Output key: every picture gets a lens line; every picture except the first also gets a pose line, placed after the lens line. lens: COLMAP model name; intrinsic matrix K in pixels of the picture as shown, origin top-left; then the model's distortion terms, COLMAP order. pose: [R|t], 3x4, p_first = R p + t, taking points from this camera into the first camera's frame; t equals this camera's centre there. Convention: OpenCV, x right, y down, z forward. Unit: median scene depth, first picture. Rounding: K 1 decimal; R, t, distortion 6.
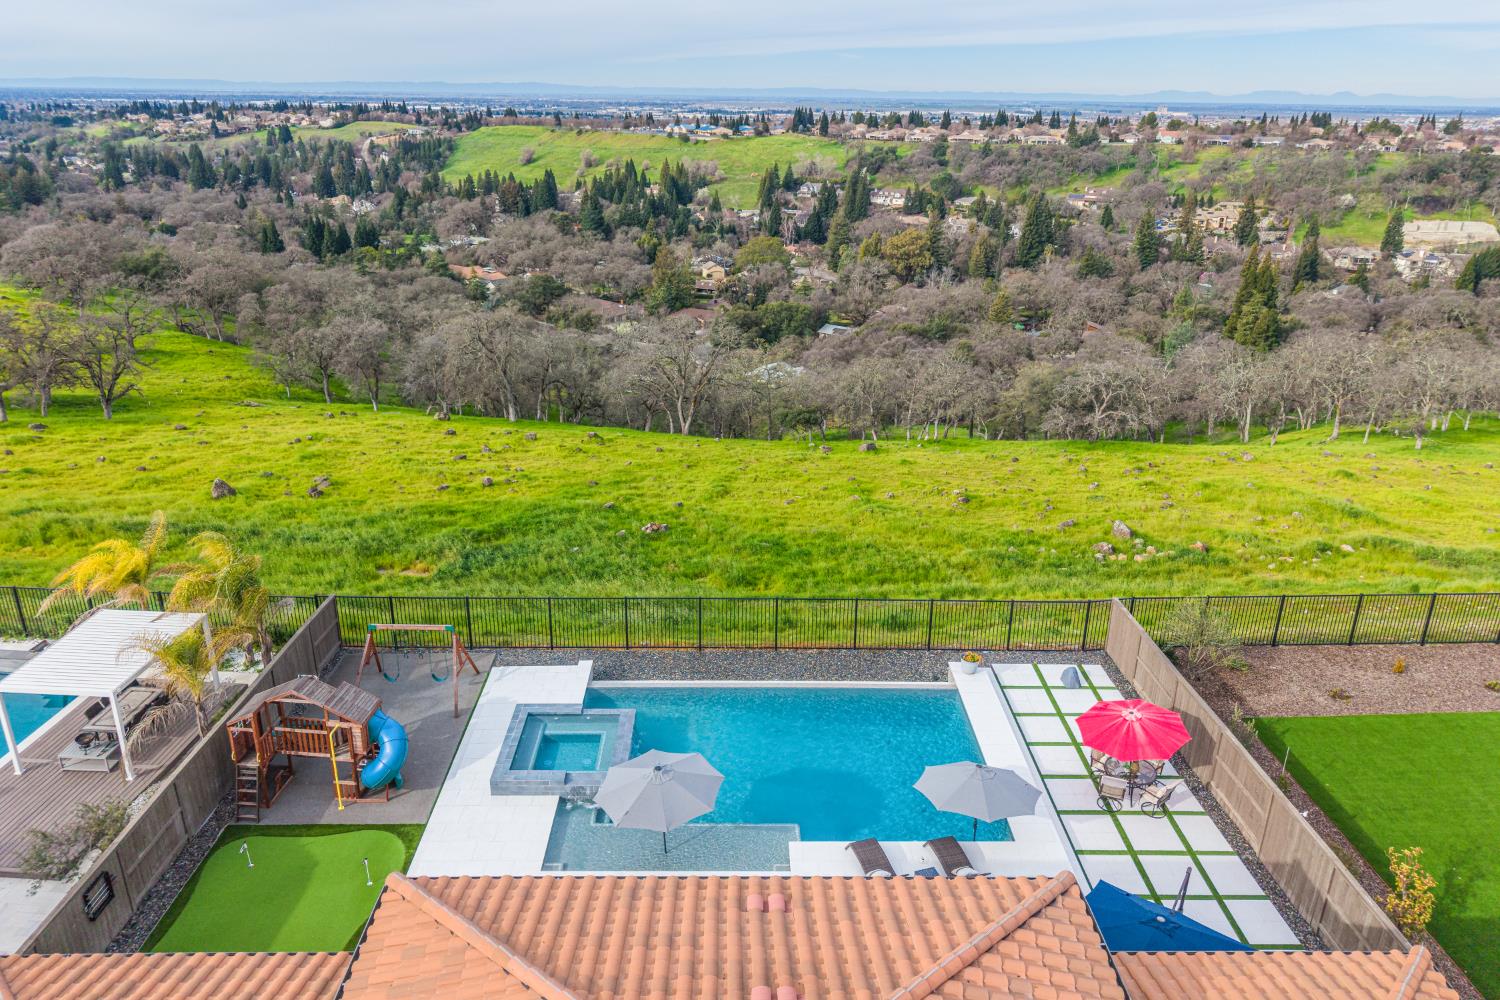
lens RADIAL K [[999.7, 0, 747.4], [0, 999.7, 495.5], [0, 0, 1]] dist [0.000076, -0.003101]
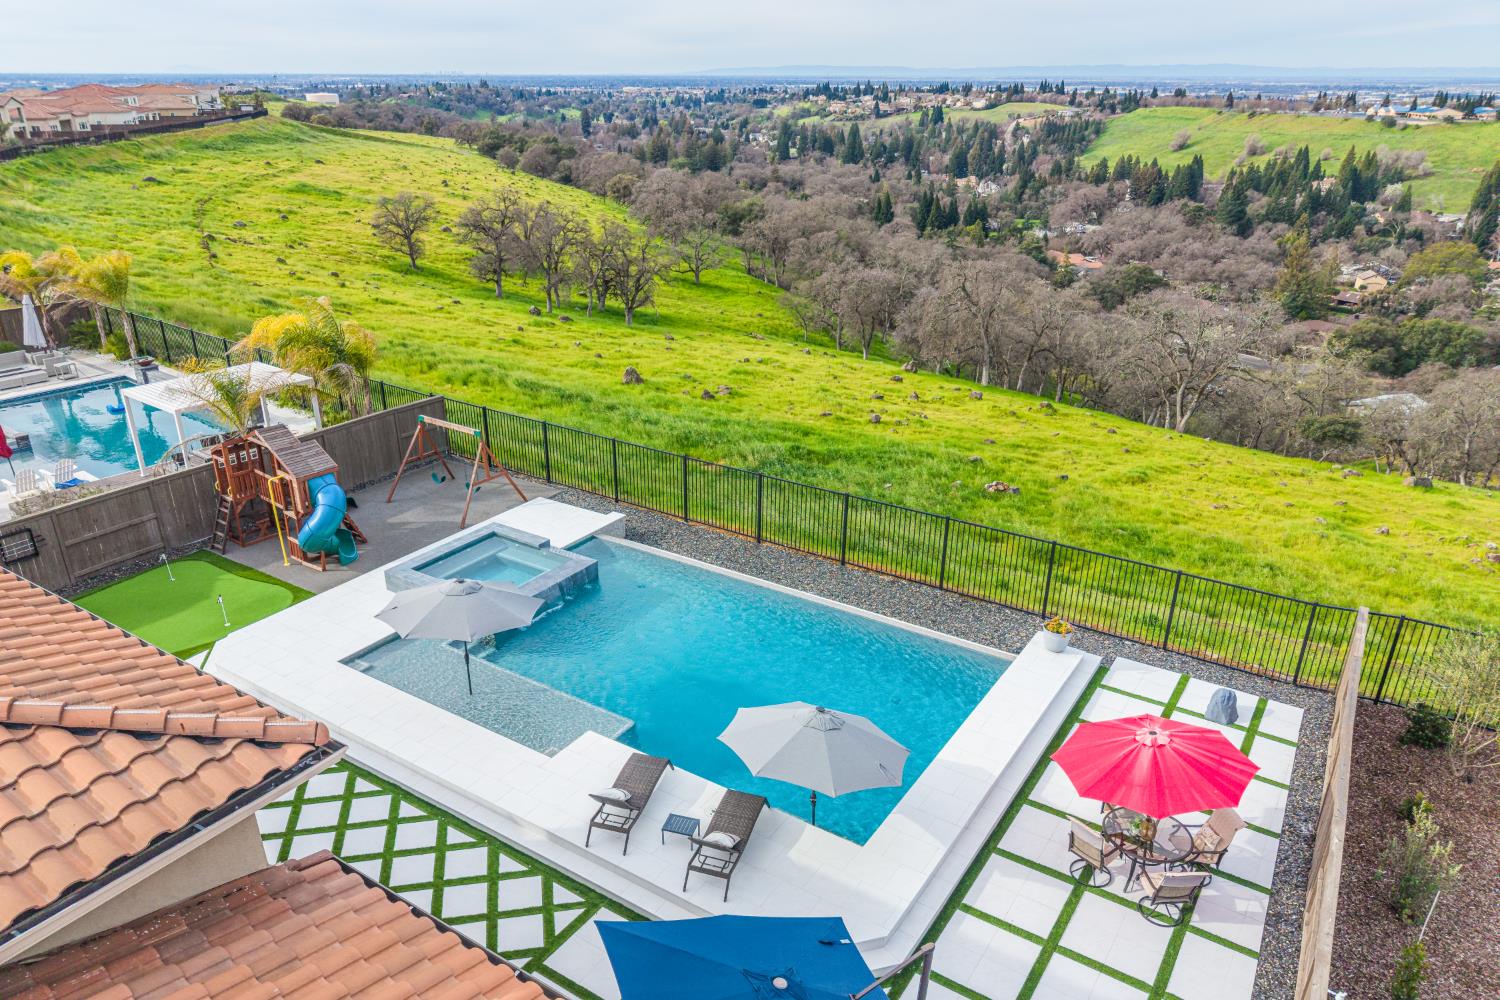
lens RADIAL K [[1027.6, 0, 734.9], [0, 1027.6, 548.0], [0, 0, 1]] dist [0.040300, -0.033087]
pose [[0.825762, 0.227884, -0.515932, 0.016295], [-0.205359, 0.973432, 0.101276, 0.003570], [0.525304, 0.022322, 0.850622, 0.012674]]
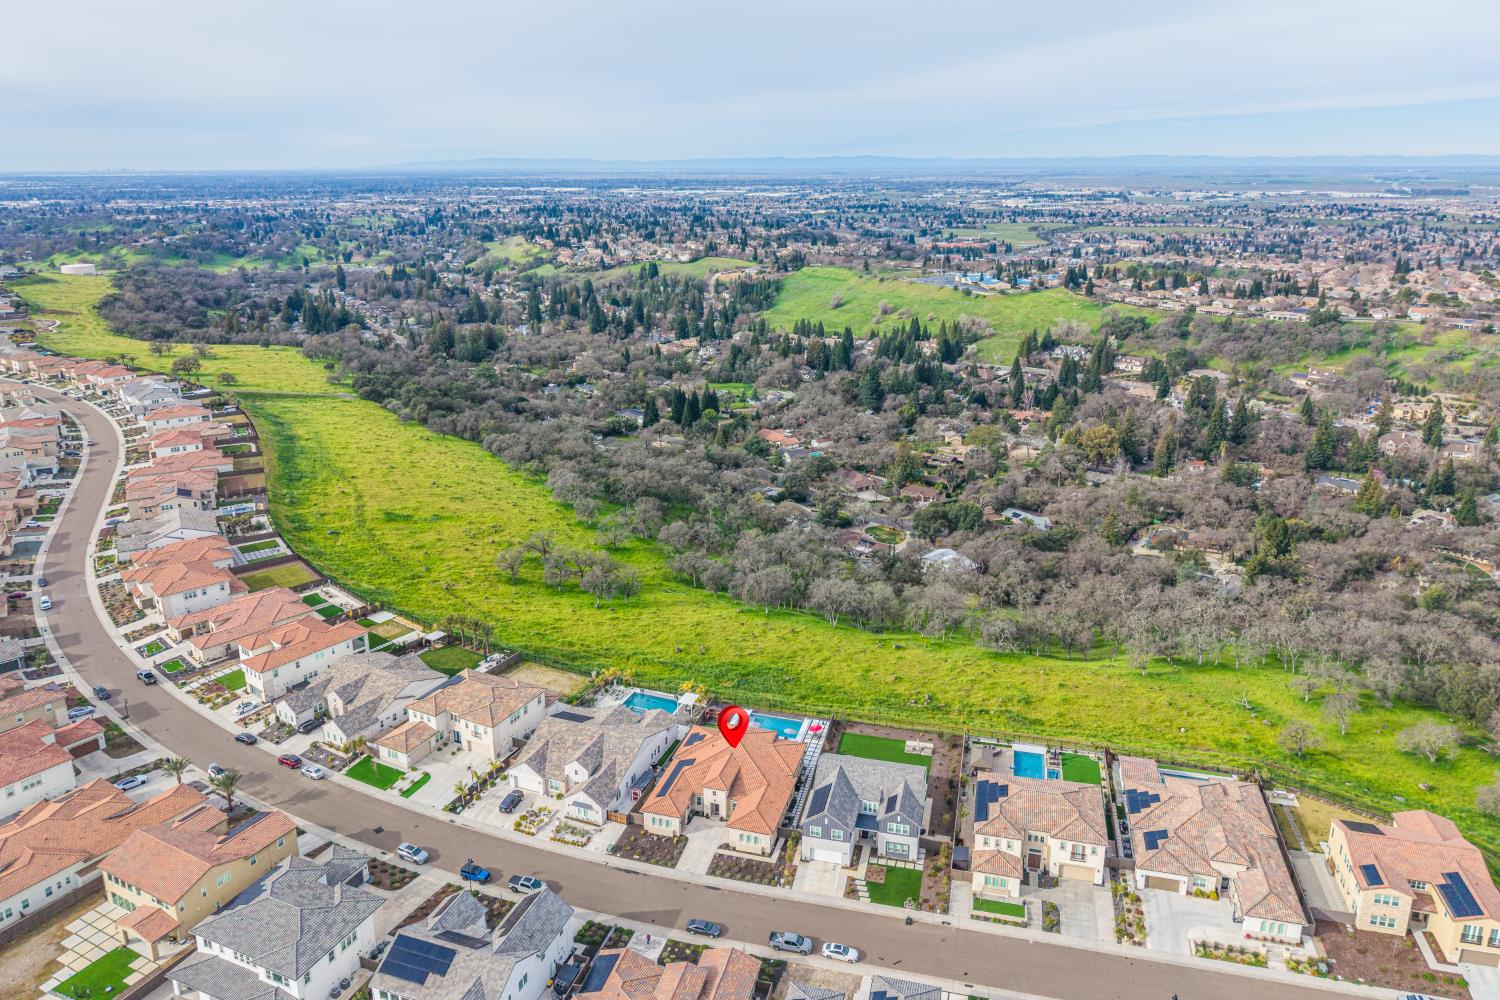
lens RADIAL K [[1000.1, 0, 746.8], [0, 1000.1, 472.1], [0, 0, 1]] dist [0.000627, -0.002083]
pose [[0.952300, 0.074449, -0.295943, 0.070505], [-0.101264, 0.991928, -0.076318, -0.037755], [0.287872, 0.102646, 0.952152, -0.234340]]
